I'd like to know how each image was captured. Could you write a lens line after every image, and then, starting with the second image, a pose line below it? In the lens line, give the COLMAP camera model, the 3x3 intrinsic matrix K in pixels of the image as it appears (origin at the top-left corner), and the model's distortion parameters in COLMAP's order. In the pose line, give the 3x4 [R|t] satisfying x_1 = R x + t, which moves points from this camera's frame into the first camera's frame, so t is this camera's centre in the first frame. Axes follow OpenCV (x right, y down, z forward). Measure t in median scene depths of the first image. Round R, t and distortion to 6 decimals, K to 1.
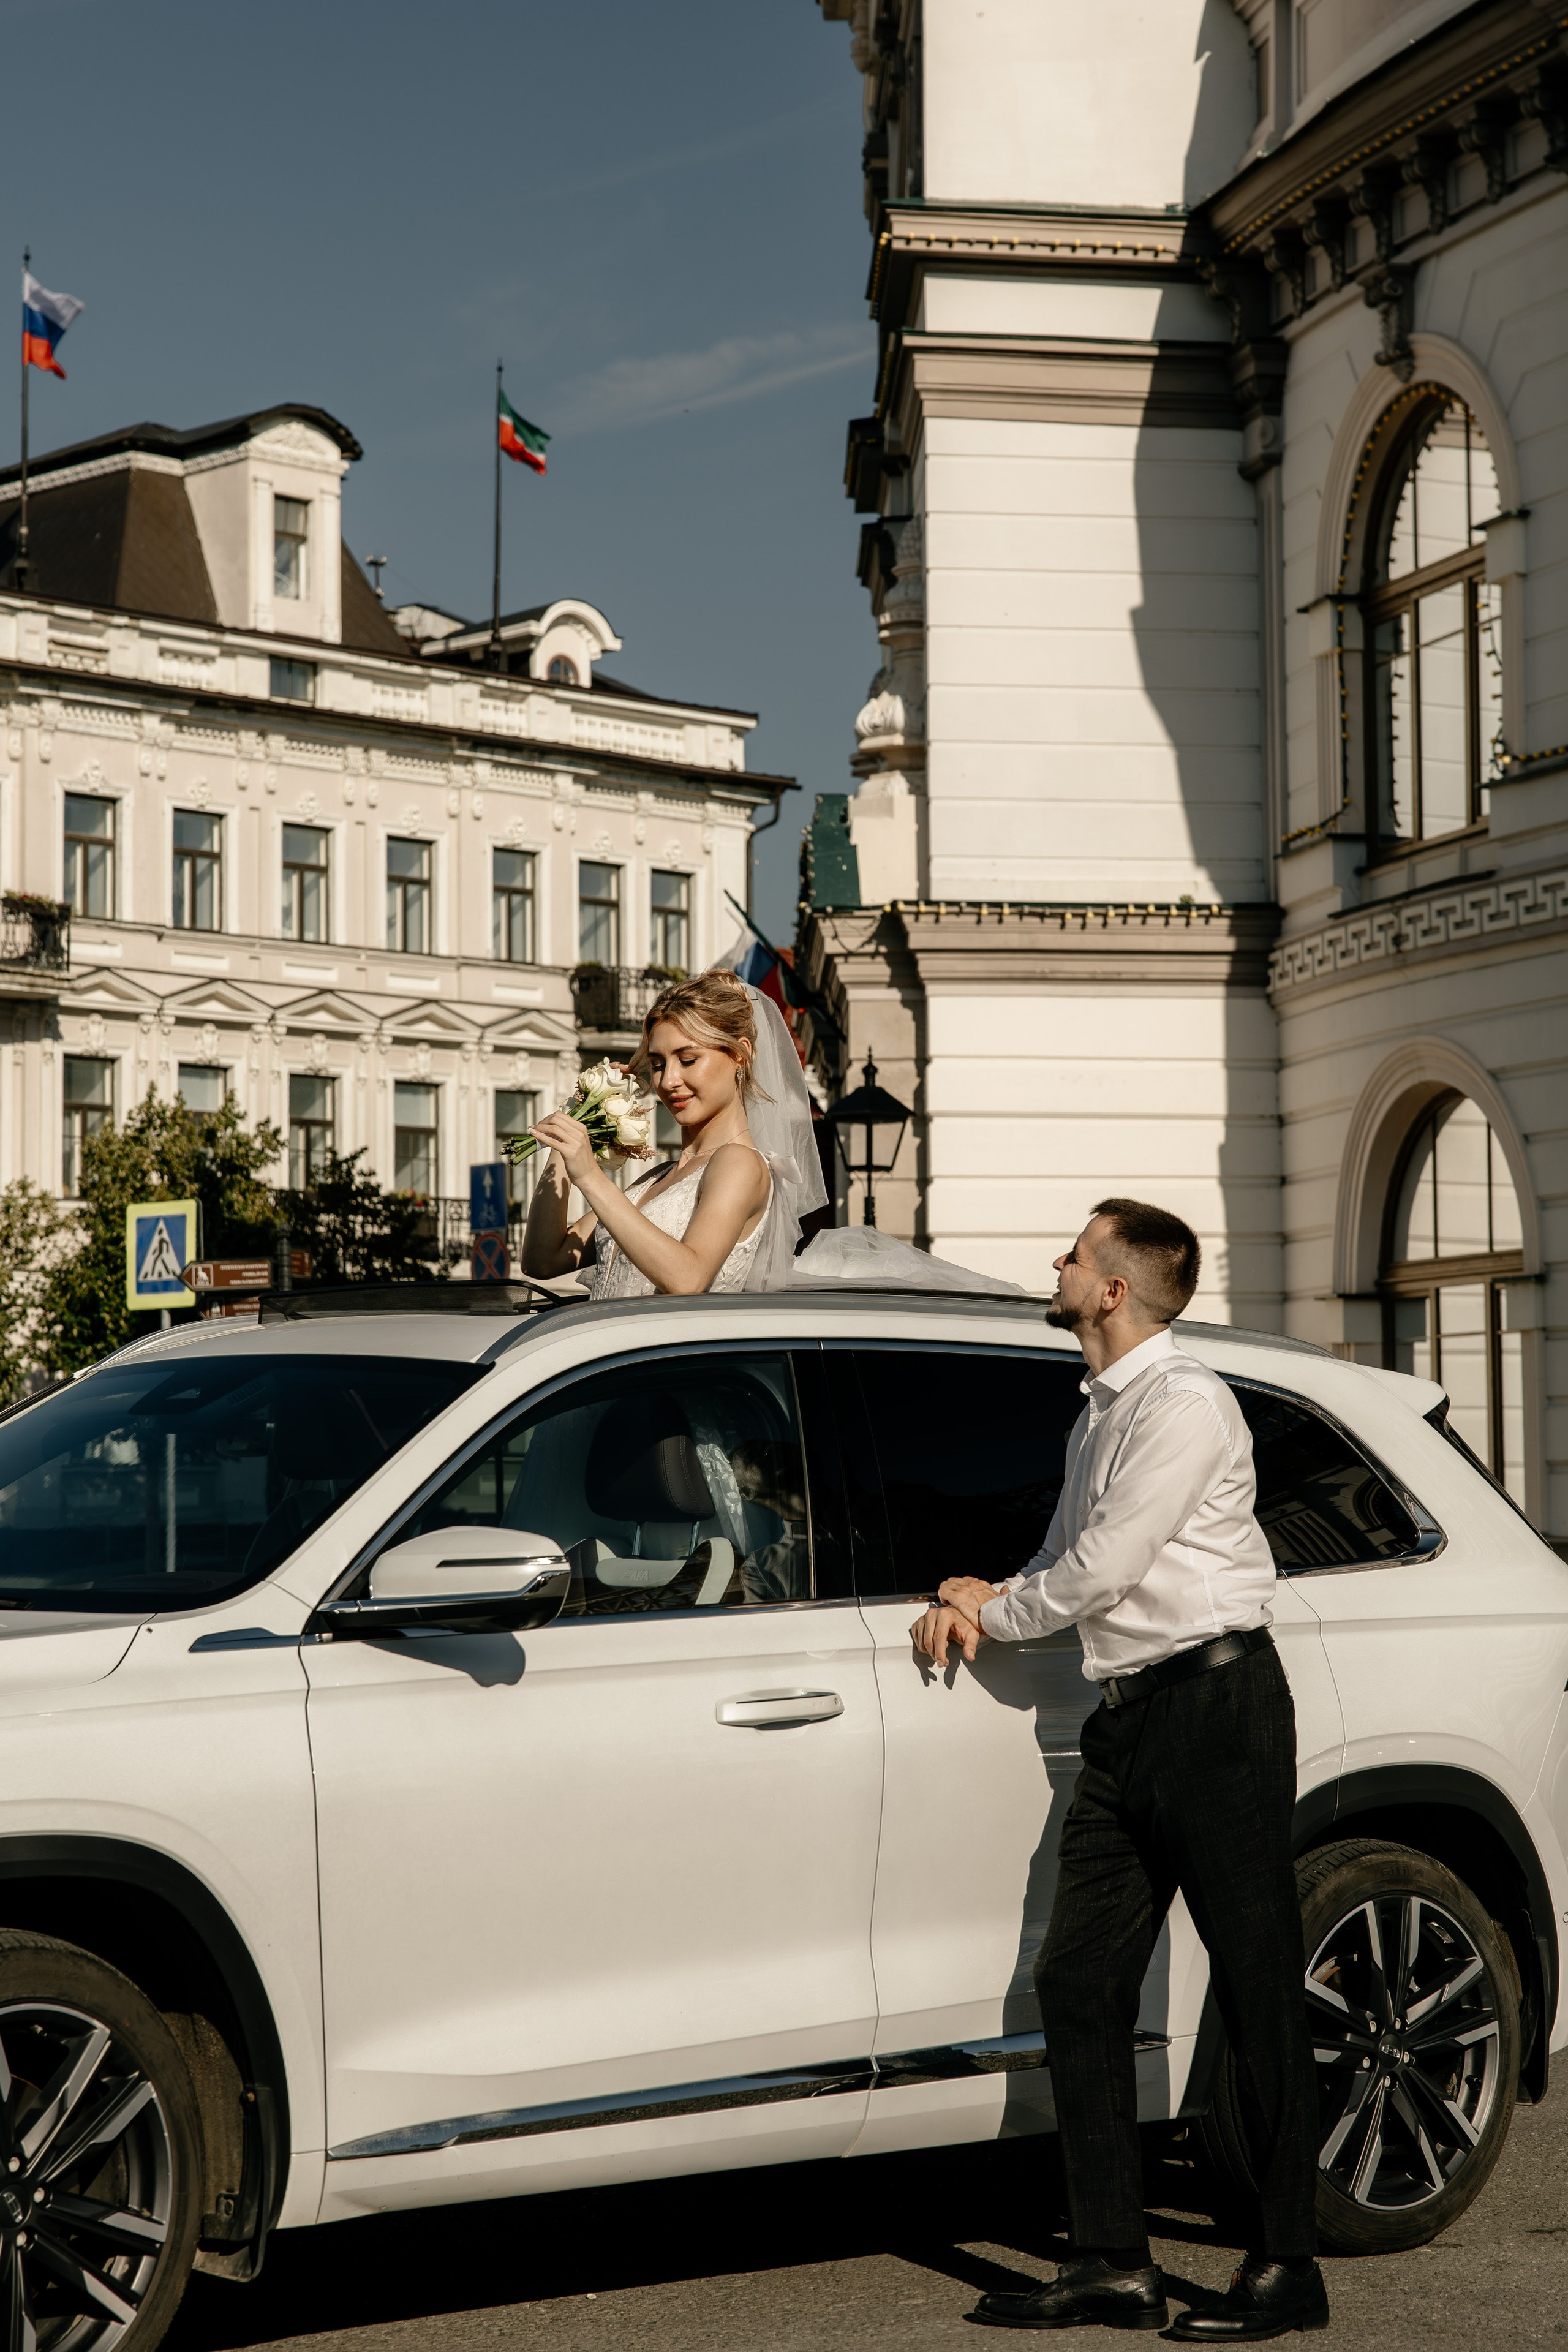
lens RADIAL K [[4495.8, 0, 784.0], [0, 4495.8, 1176.0], [0, 0, 1]] dist [-0.001208, 0.003649]
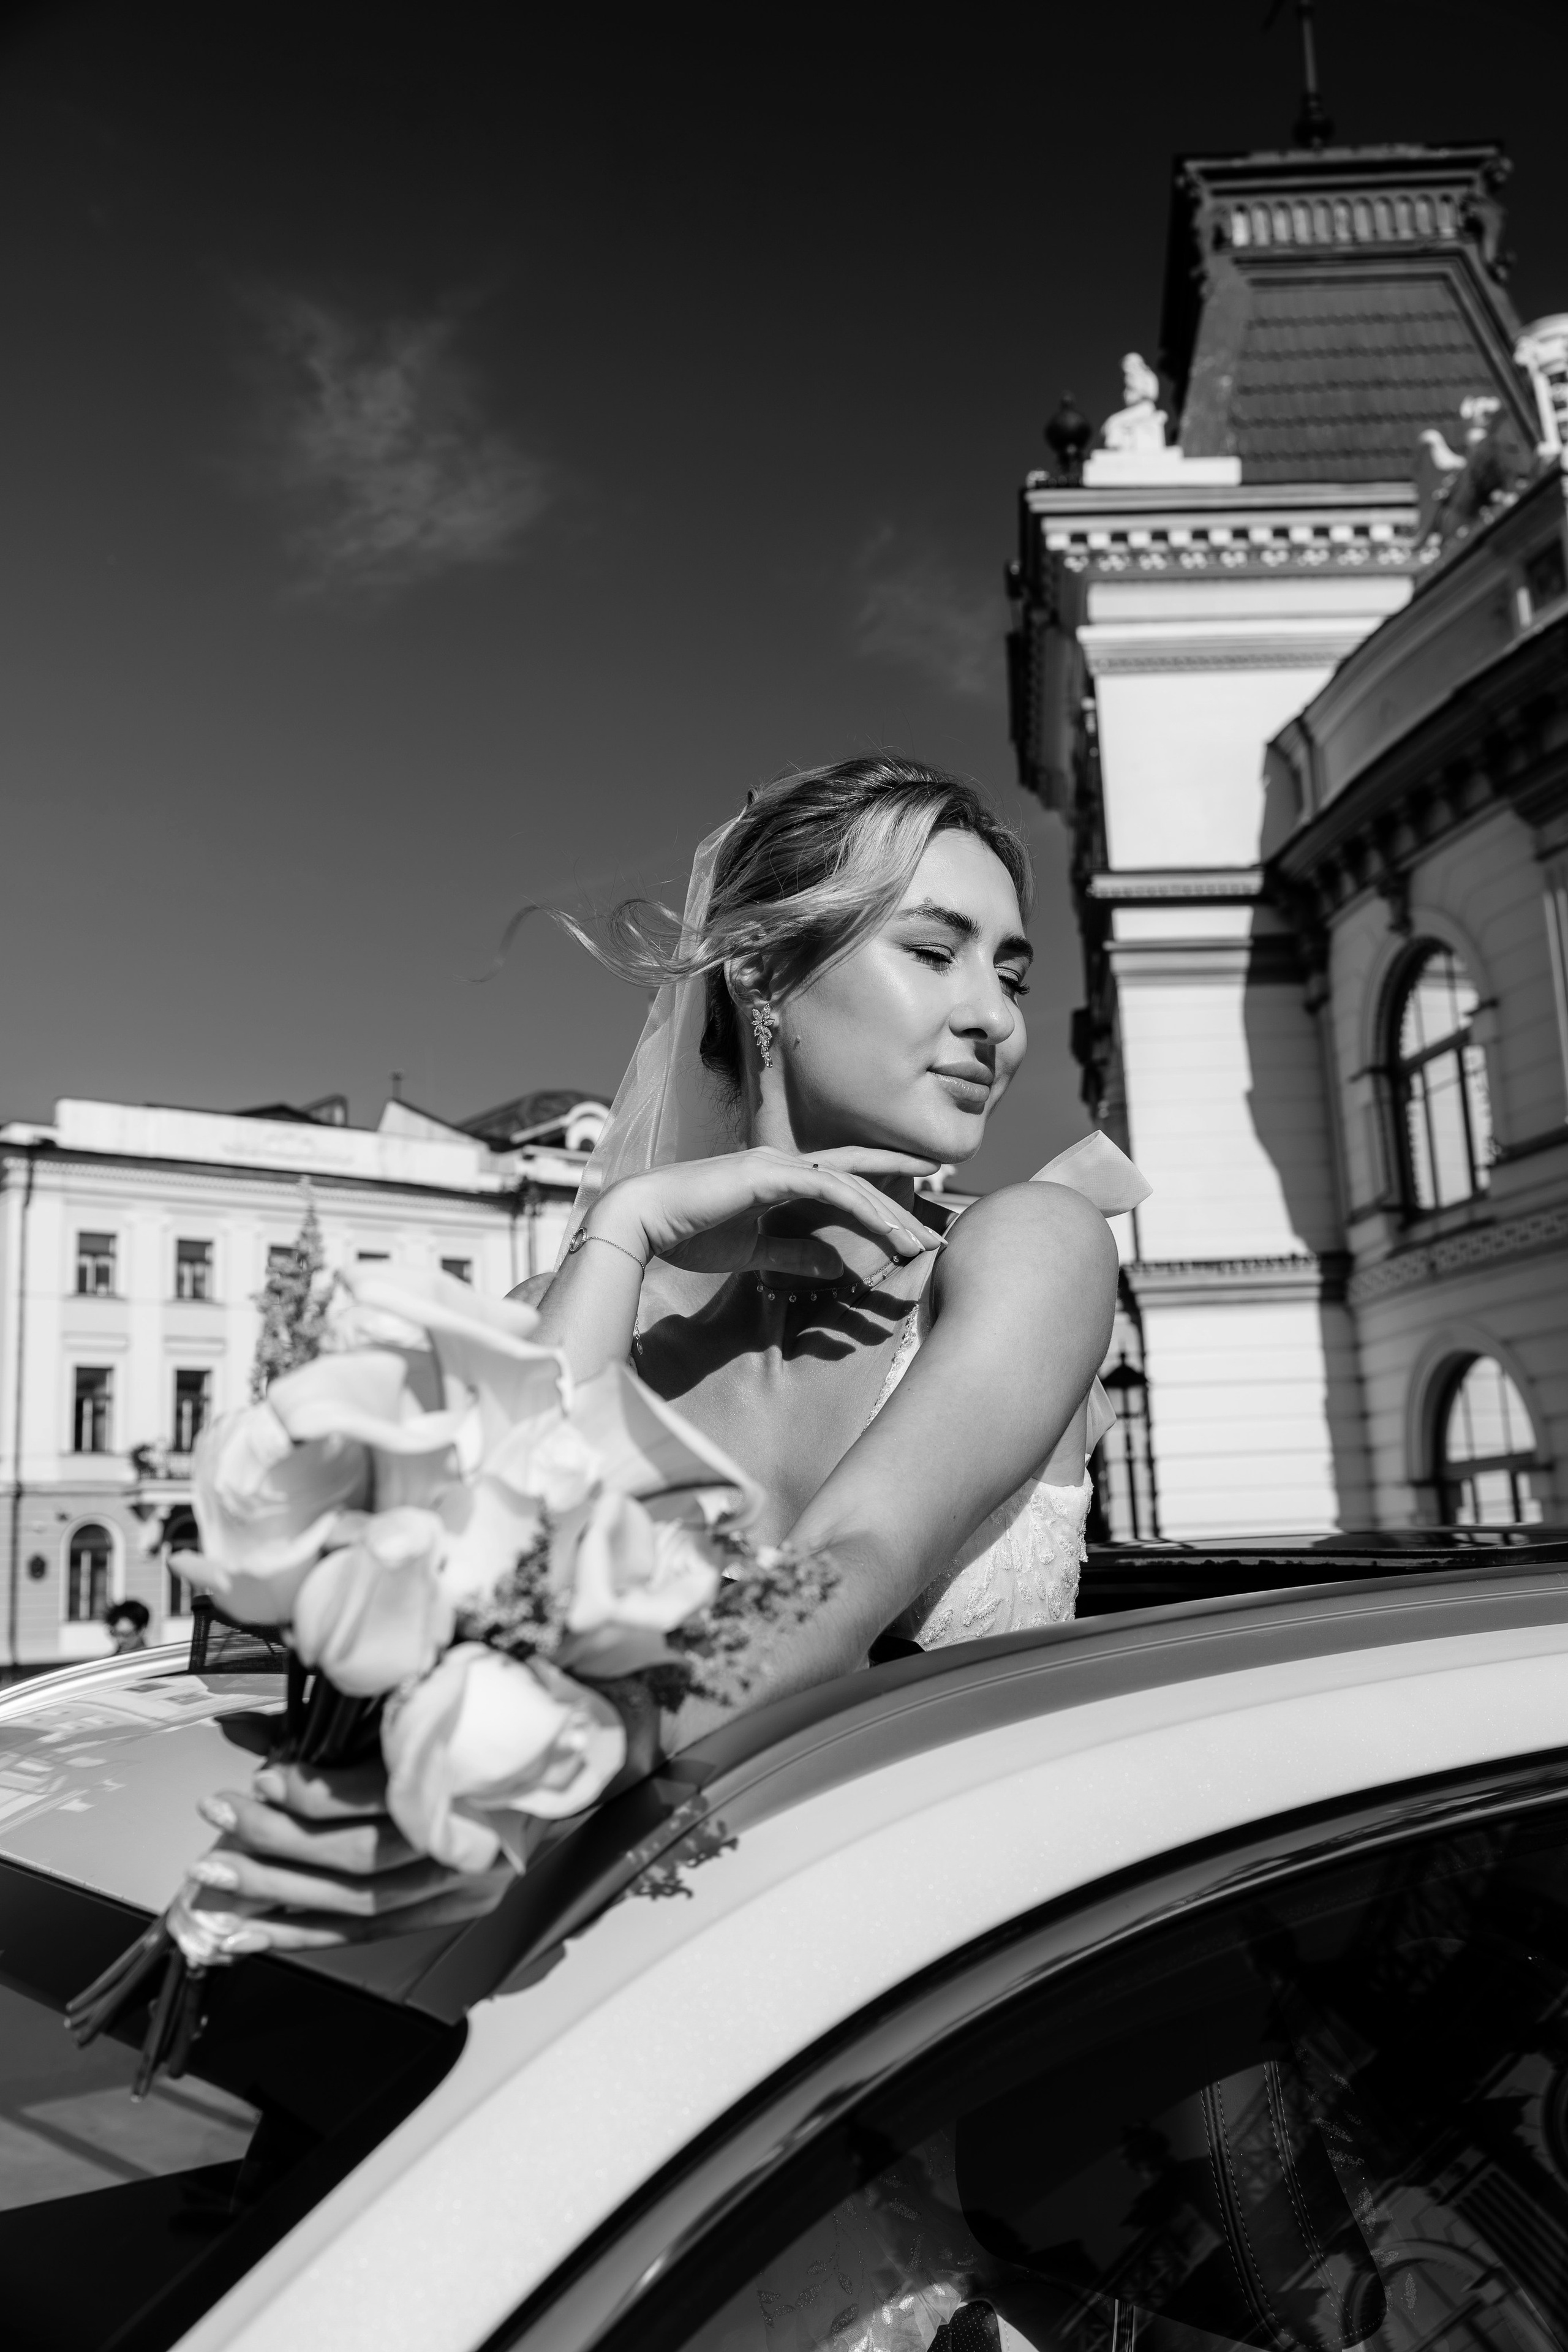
lens RADIAL K [[2172.1, 0, 796.5], [0, 2172.1, 1246.5], [0, 0, 1]] dist [-0.007495, 0.005123]
pose [[0.992044, -0.058903, -0.111263, -0.005520], [0.048864, 0.994661, -0.090893, 0.001509], [0.116022, 0.084733, 0.989626, 0.168290]]
